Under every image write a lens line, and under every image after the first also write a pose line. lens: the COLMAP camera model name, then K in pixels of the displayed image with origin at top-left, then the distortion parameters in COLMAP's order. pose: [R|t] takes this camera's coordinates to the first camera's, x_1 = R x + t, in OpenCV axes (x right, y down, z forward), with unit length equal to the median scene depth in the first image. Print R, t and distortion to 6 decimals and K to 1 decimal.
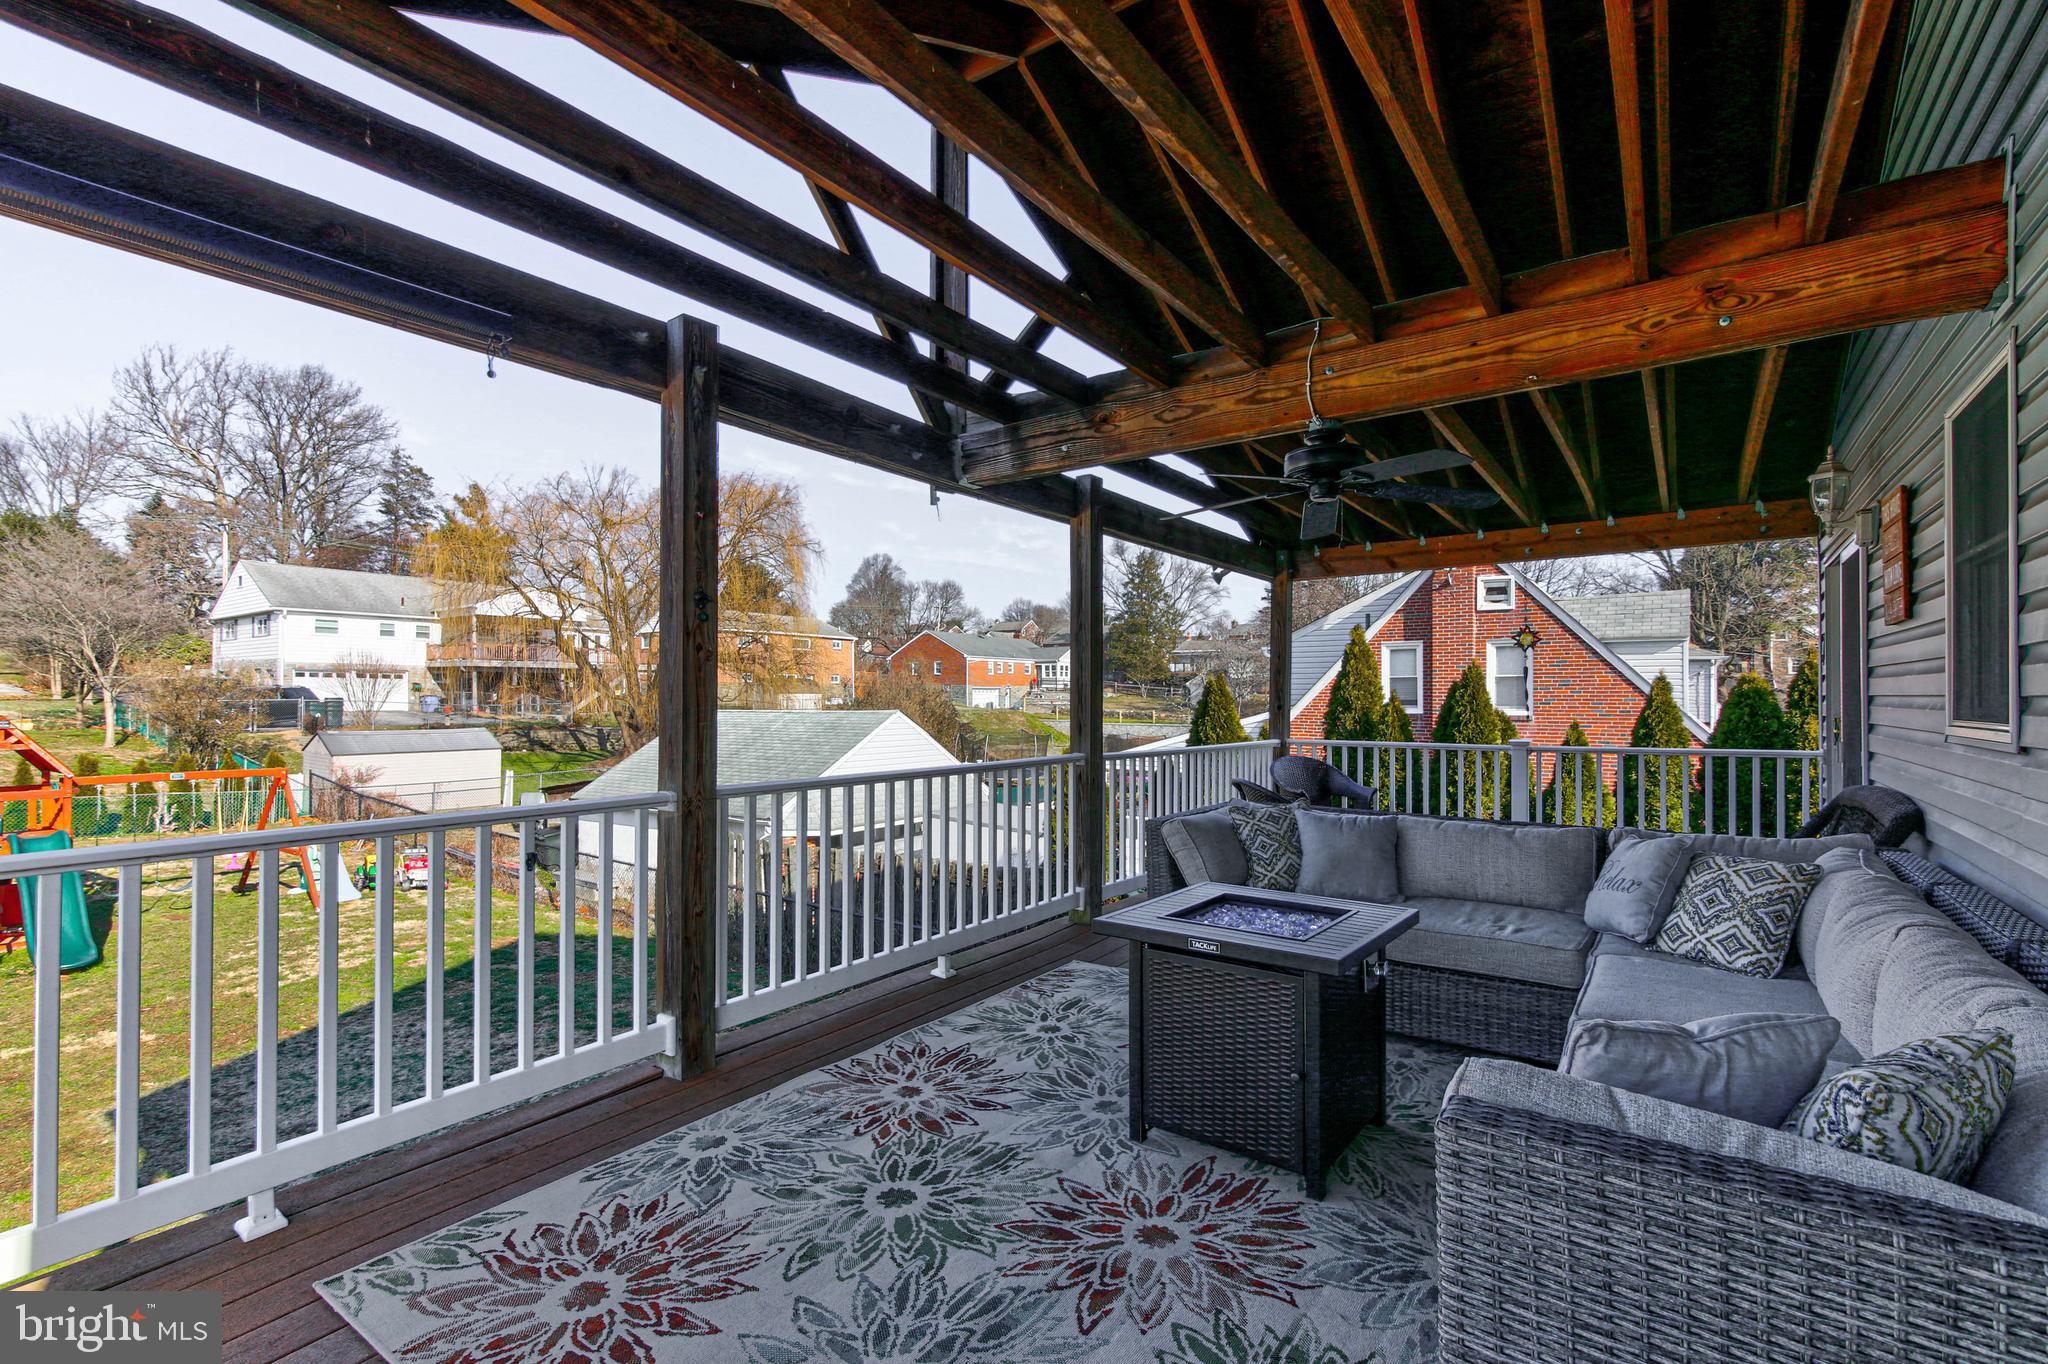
lens RADIAL K [[936.6, 0, 999.2], [0, 936.6, 687.2], [0, 0, 1]] dist [0.003316, 0.002473]
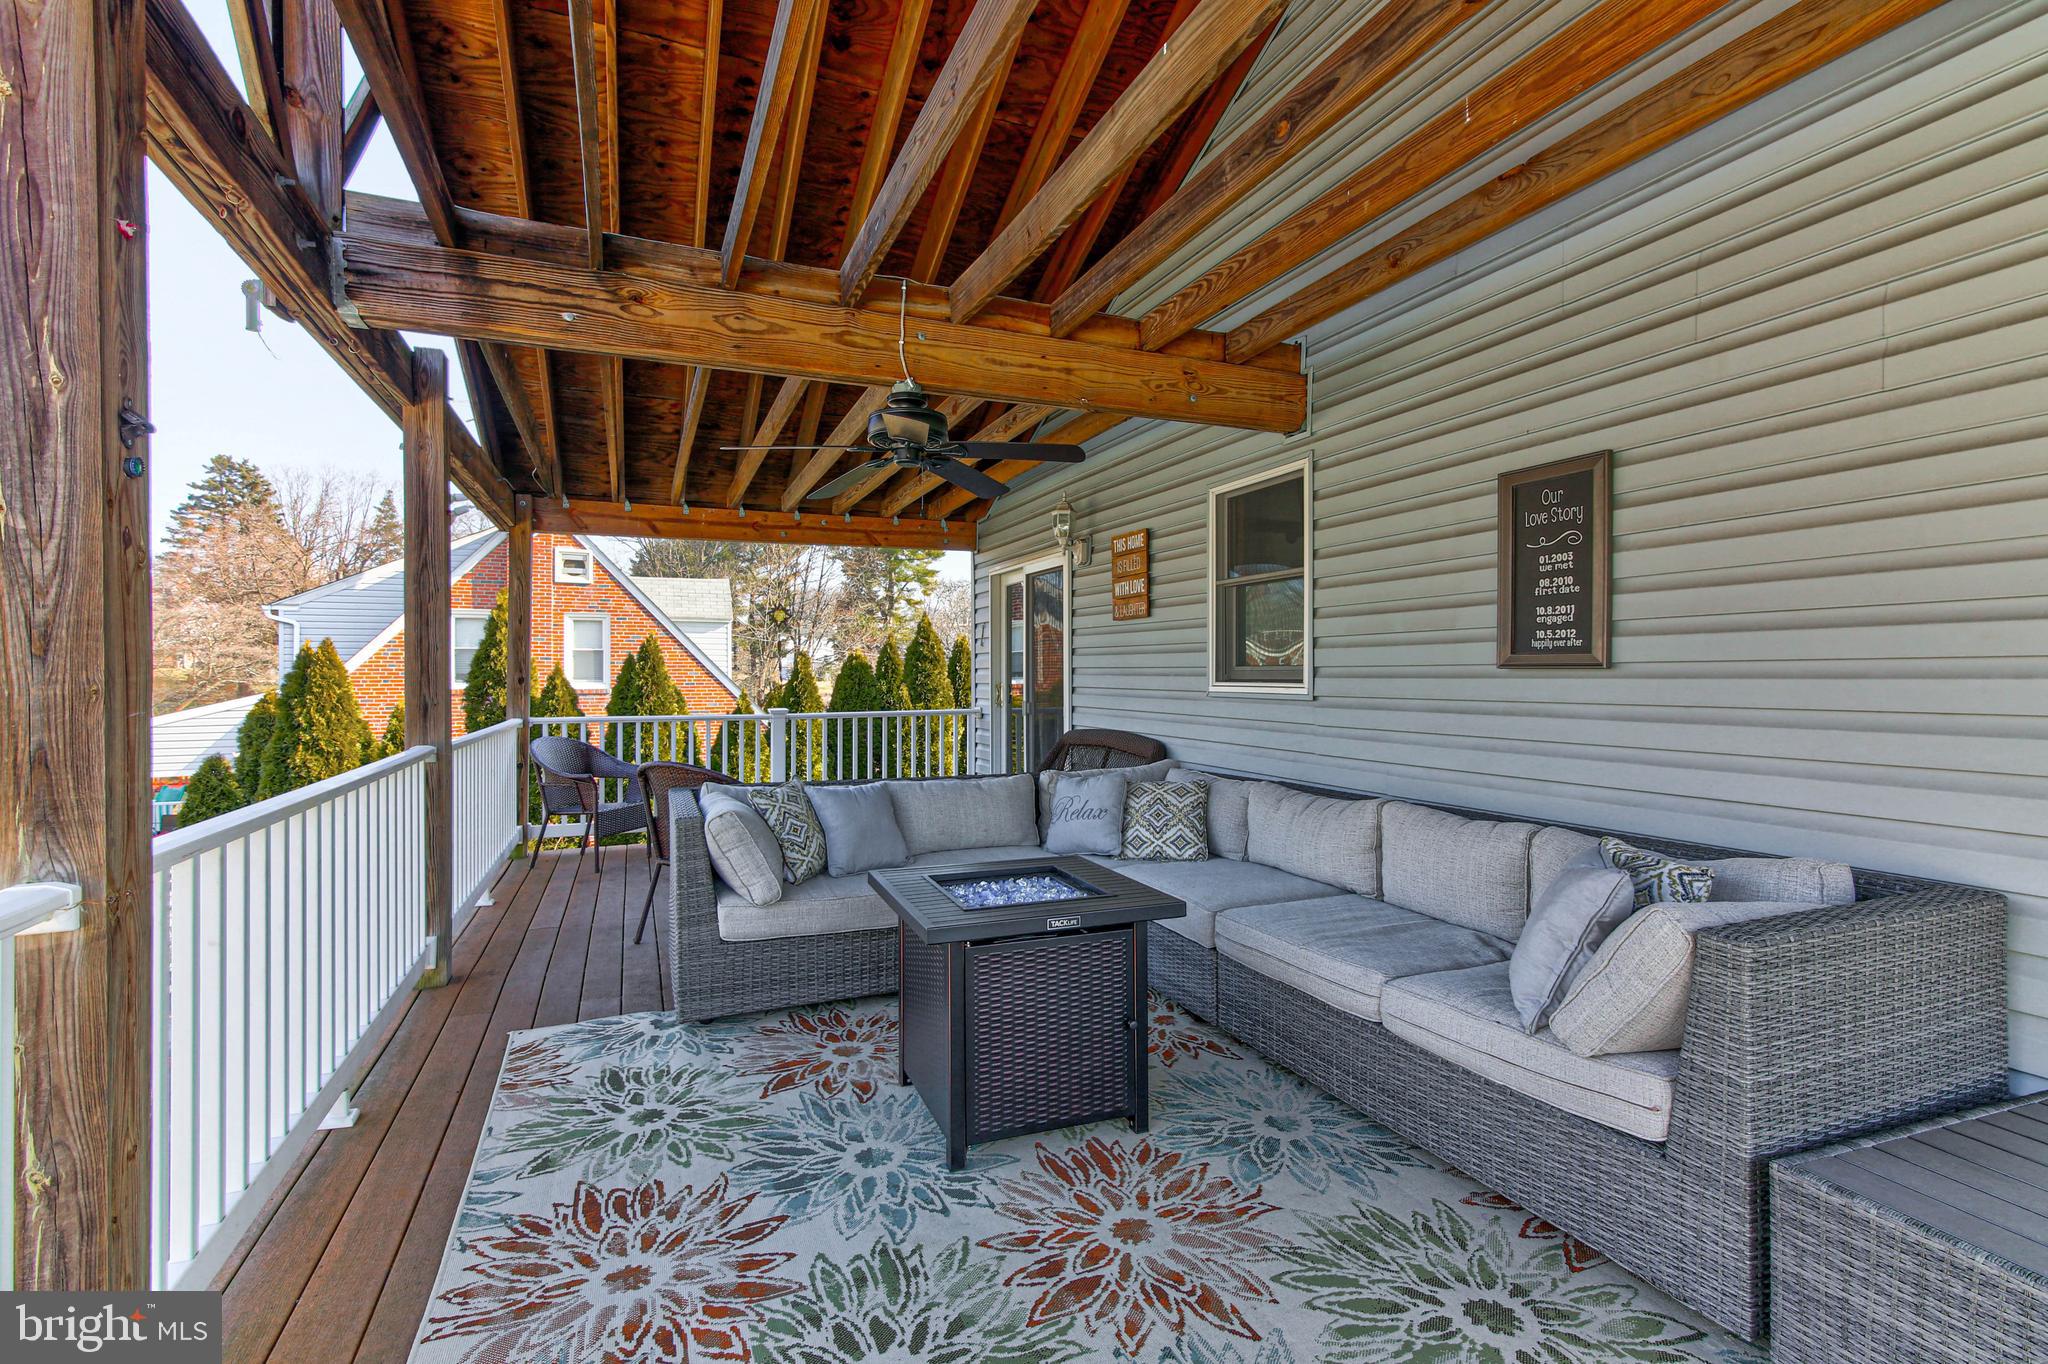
lens RADIAL K [[936.6, 0, 1049.3], [0, 936.6, 676.0], [0, 0, 1]] dist [0.003316, 0.002473]
pose [[0.509070, -0.002246, 0.860722, -0.444897], [-0.010689, 0.999903, 0.008931, 0.011595], [-0.860659, -0.013747, 0.508996, 0.386501]]
